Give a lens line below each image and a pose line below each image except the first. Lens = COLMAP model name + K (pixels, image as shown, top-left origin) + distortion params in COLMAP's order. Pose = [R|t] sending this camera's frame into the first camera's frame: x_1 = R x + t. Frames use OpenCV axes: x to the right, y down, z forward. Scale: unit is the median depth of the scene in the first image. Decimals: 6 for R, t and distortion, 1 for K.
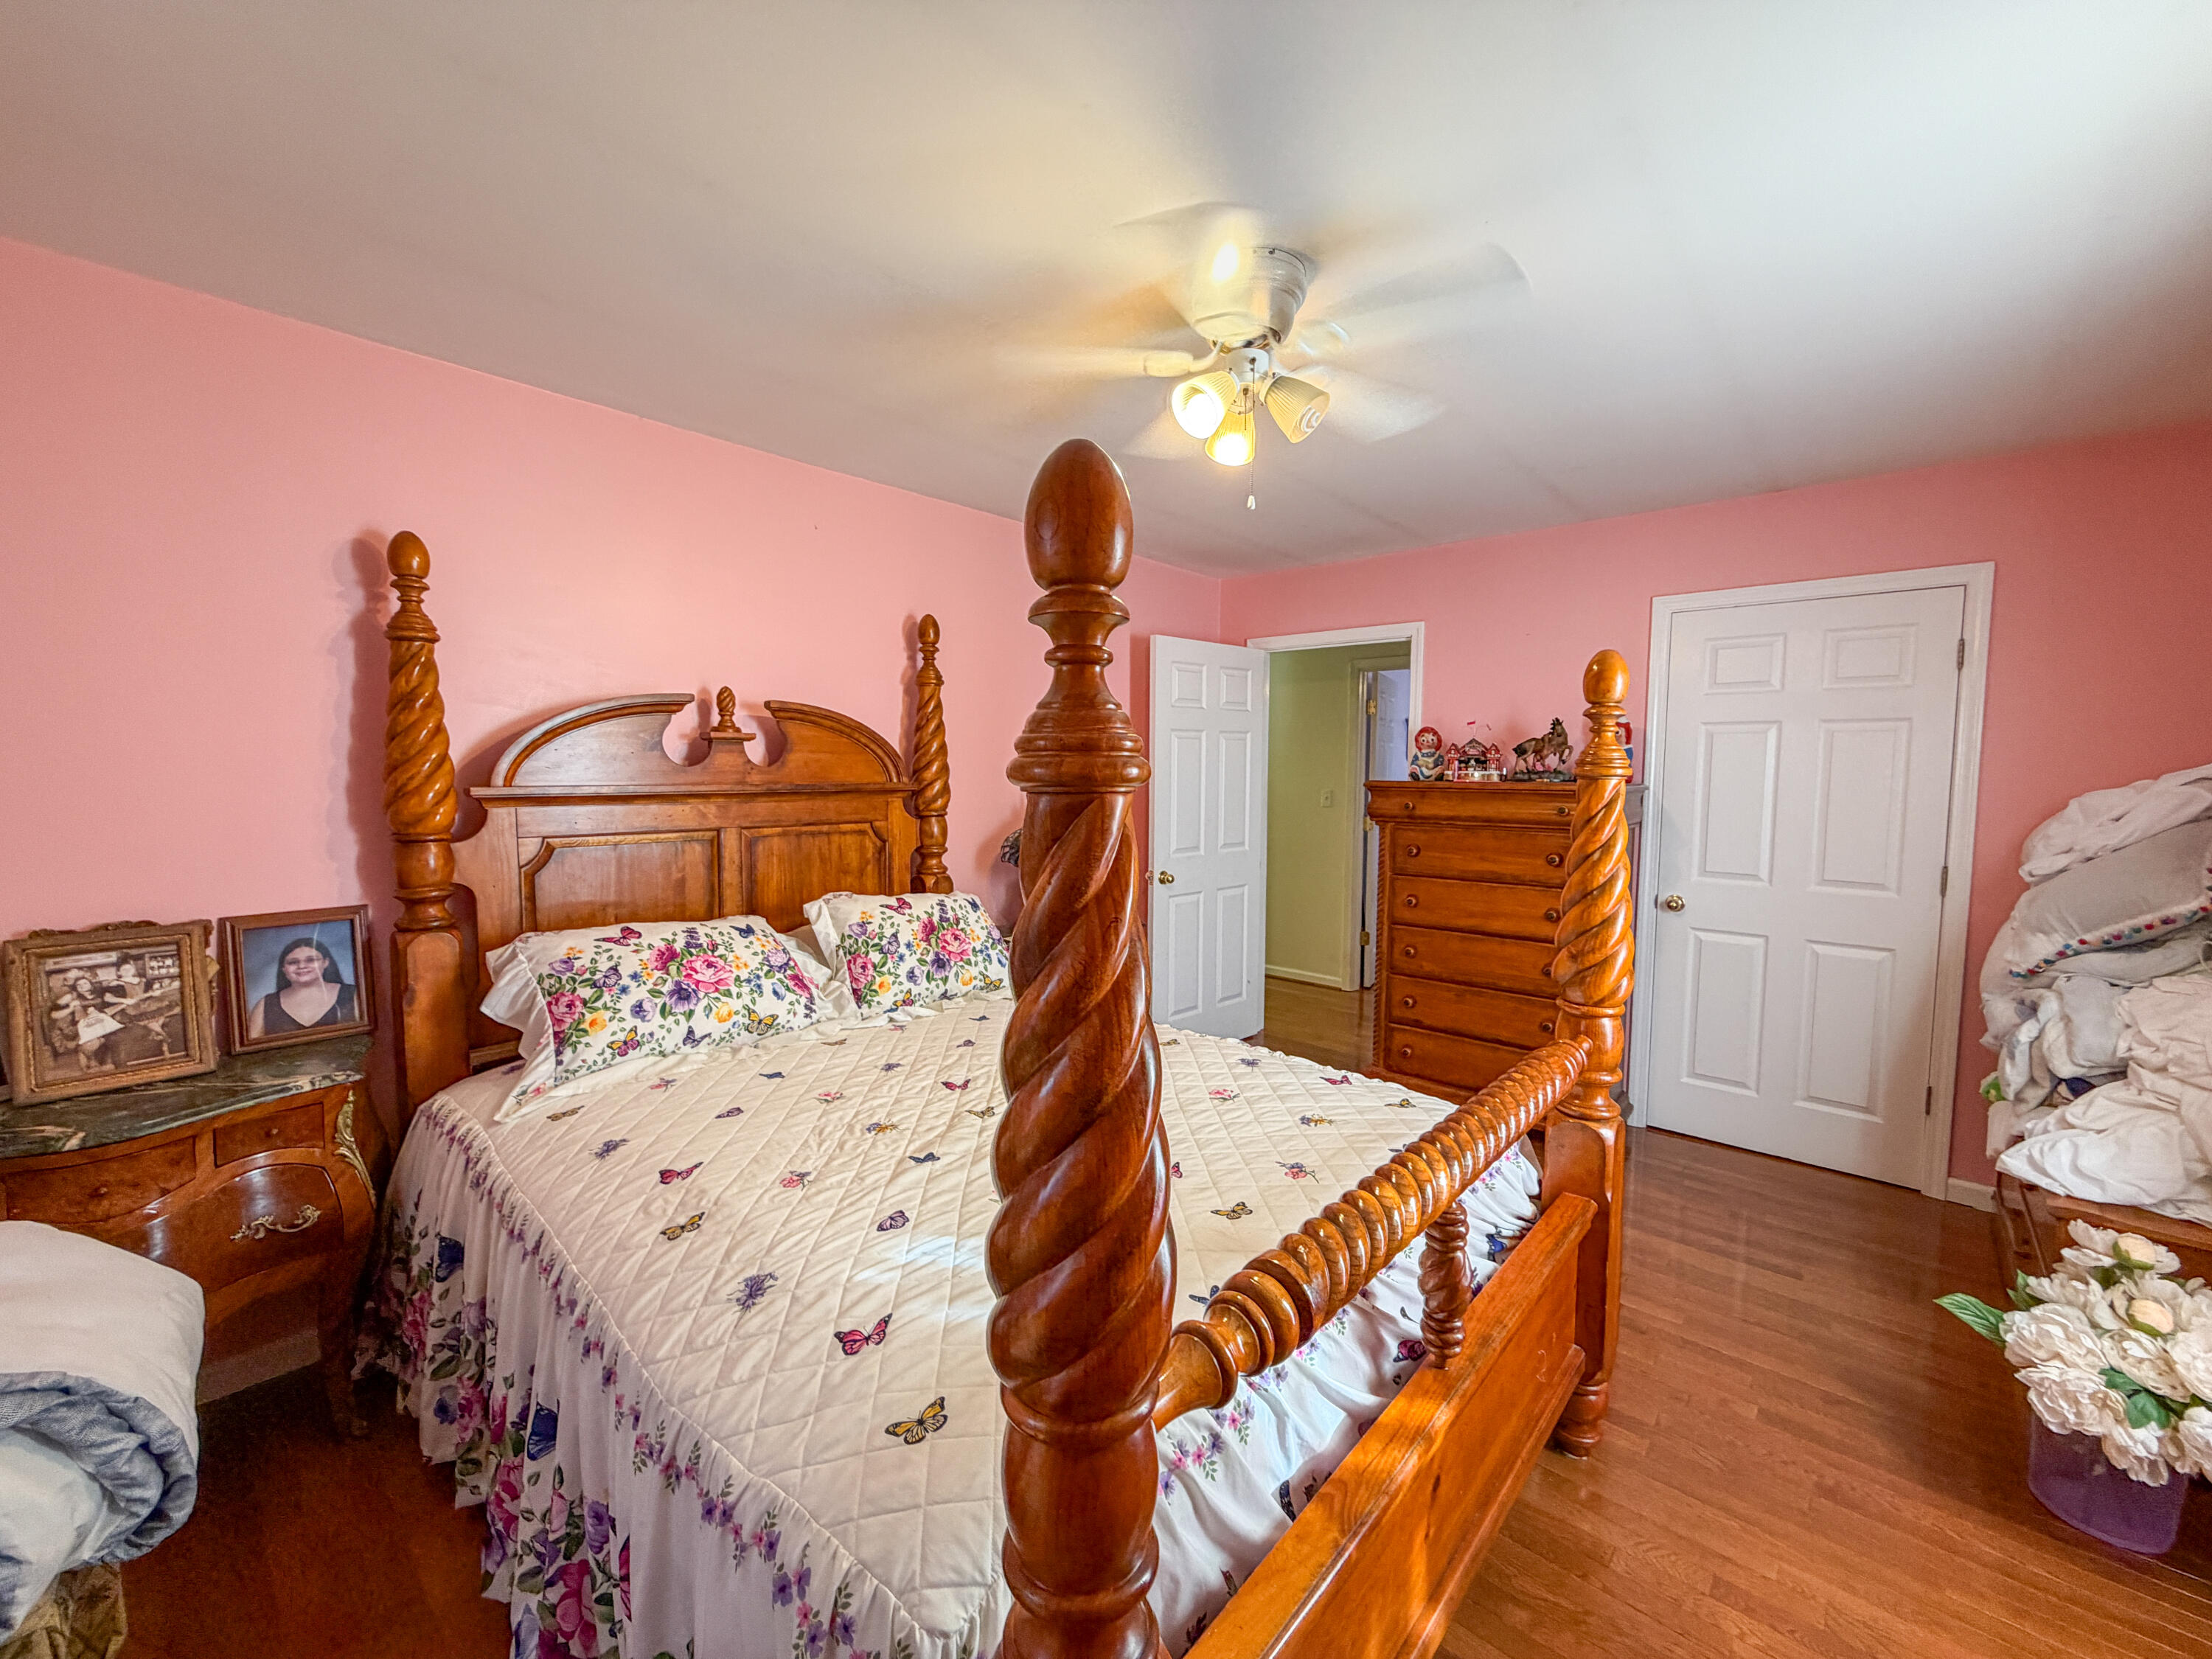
lens RADIAL K [[882.1, 0, 1100.6], [0, 882.1, 826.1], [0, 0, 1]] dist [-0.000867, 0.000387]
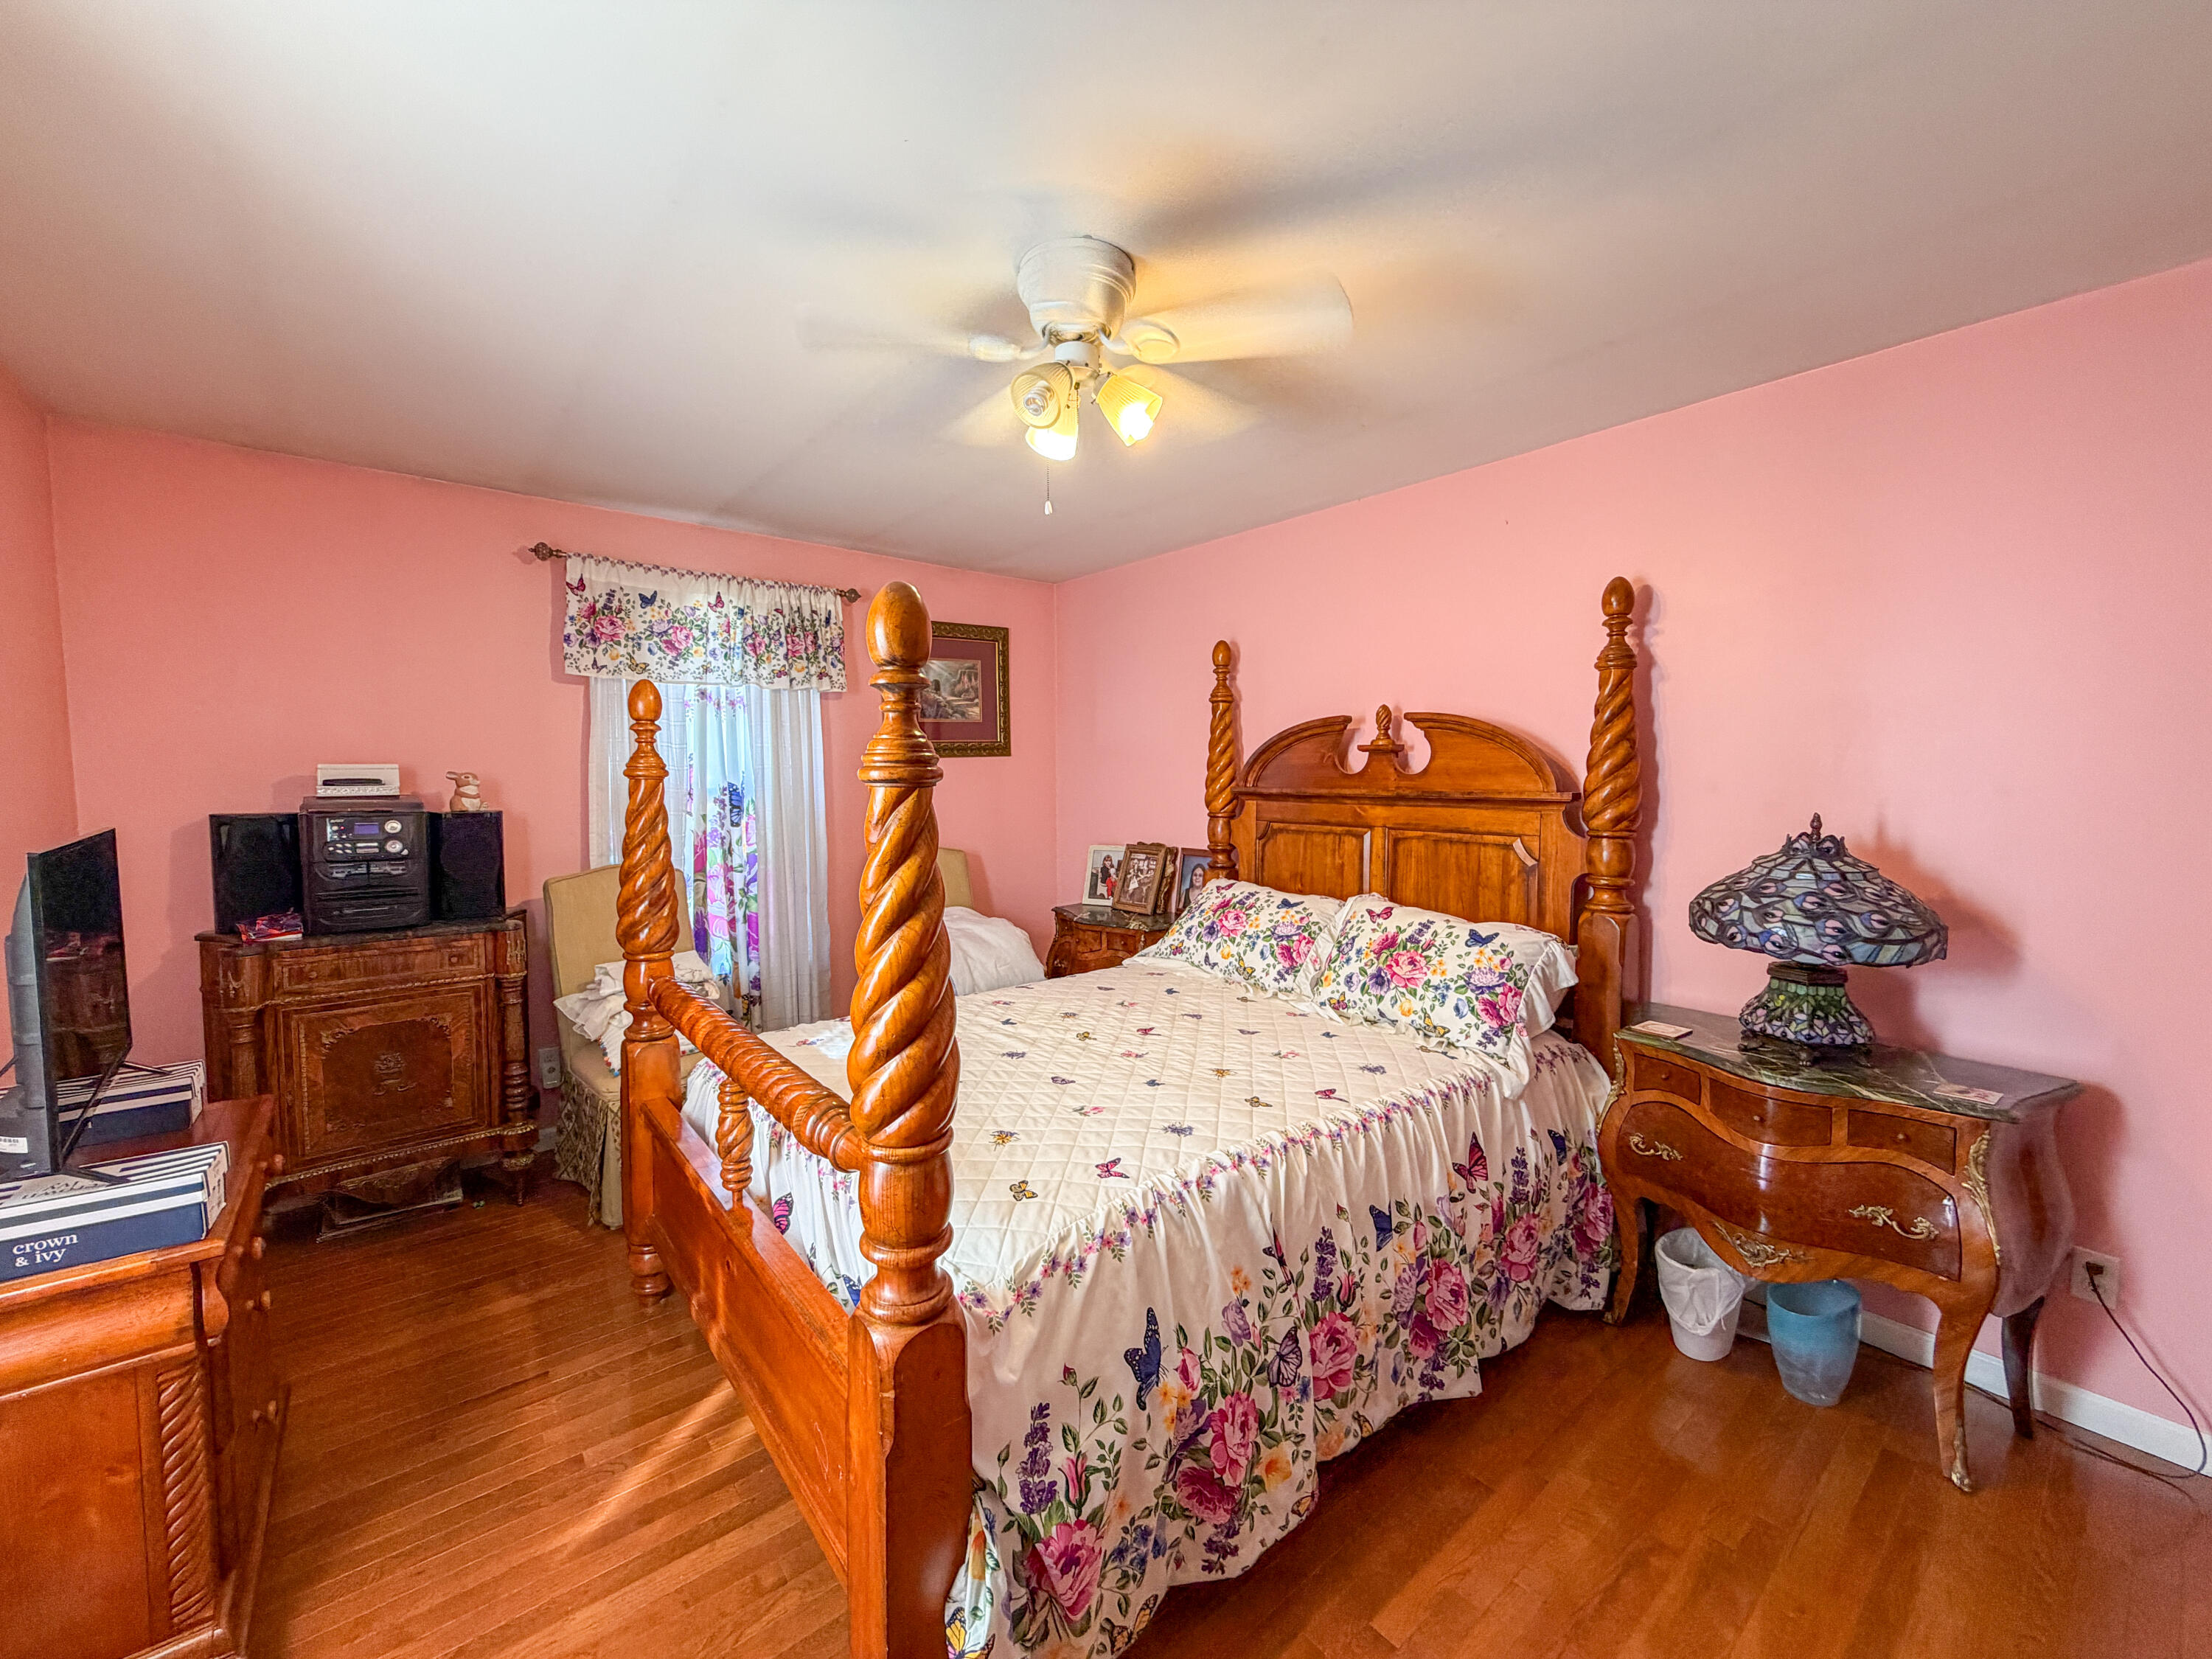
lens RADIAL K [[882.1, 0, 1100.6], [0, 882.1, 826.1], [0, 0, 1]] dist [-0.000867, 0.000387]
pose [[-0.163445, 0.054298, -0.985057, 0.807065], [-0.066959, 0.995571, 0.065988, -0.053178], [0.984278, 0.076744, -0.159085, 0.856159]]
